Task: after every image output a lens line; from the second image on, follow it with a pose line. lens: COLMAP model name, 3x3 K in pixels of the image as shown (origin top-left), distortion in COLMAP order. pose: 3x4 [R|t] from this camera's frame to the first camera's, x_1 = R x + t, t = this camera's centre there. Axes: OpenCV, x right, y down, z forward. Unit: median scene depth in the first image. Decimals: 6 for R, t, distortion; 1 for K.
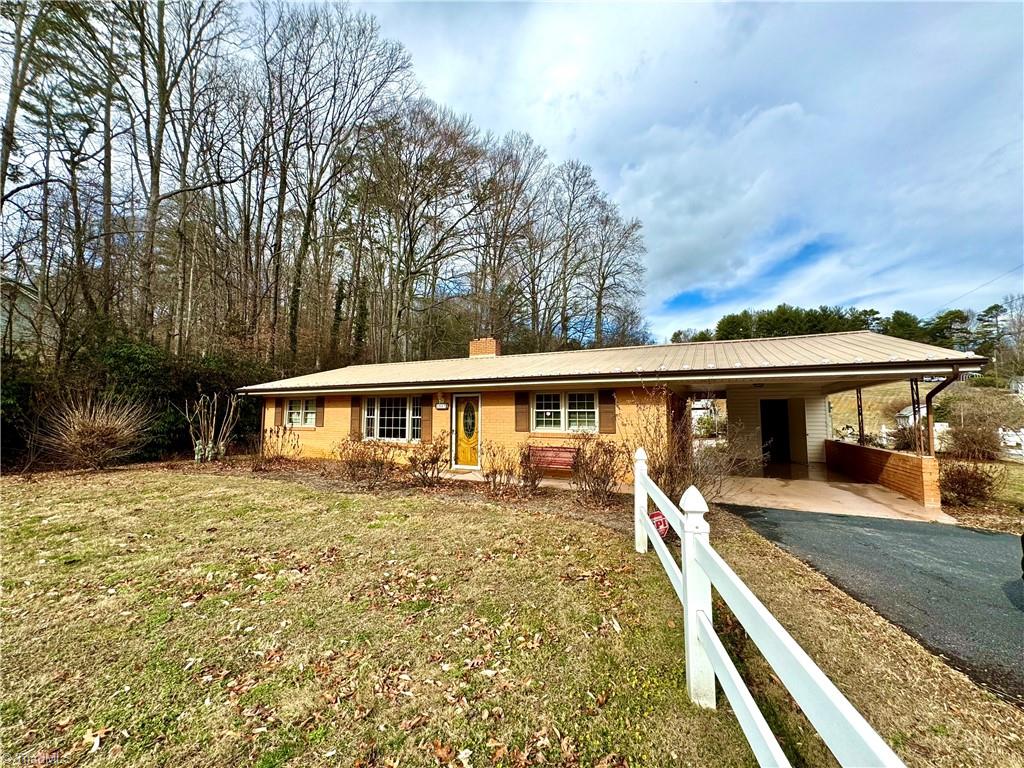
lens RADIAL K [[408.4, 0, 502.9], [0, 408.4, 383.1], [0, 0, 1]] dist [0.000093, -0.000249]
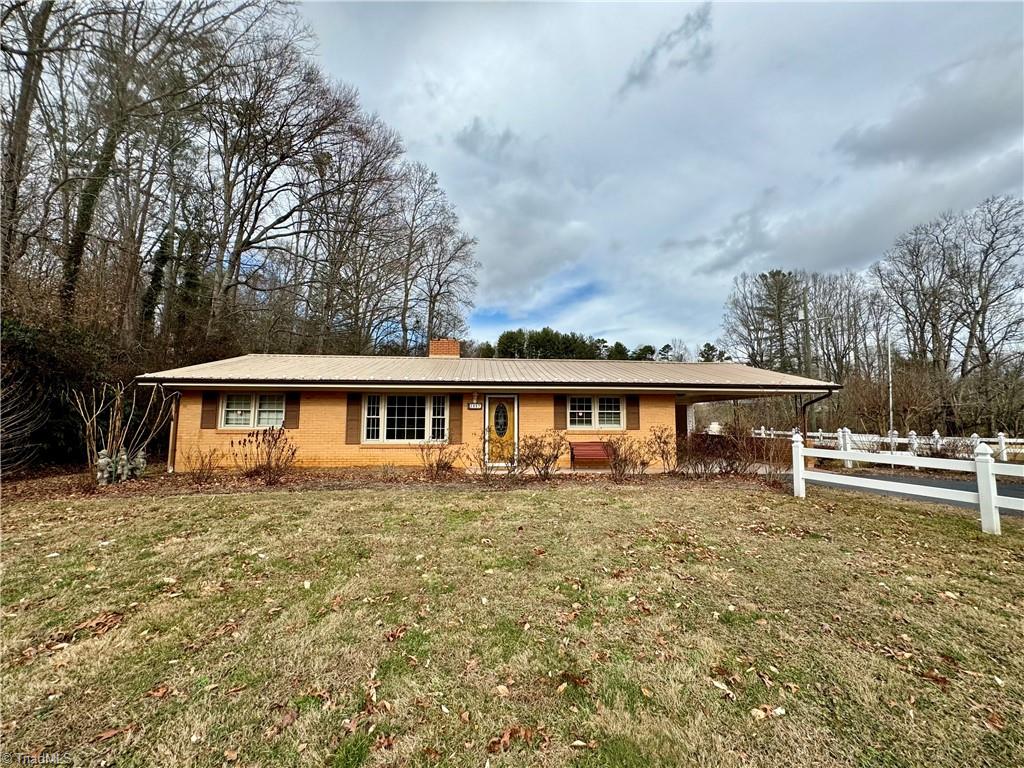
lens RADIAL K [[408.4, 0, 502.9], [0, 408.4, 383.1], [0, 0, 1]] dist [0.000093, -0.000249]
pose [[0.858007, 0.045971, 0.511577, -0.563805], [-0.043524, 0.998912, -0.016766, 0.013208], [-0.511791, -0.007880, 0.859074, 0.093907]]
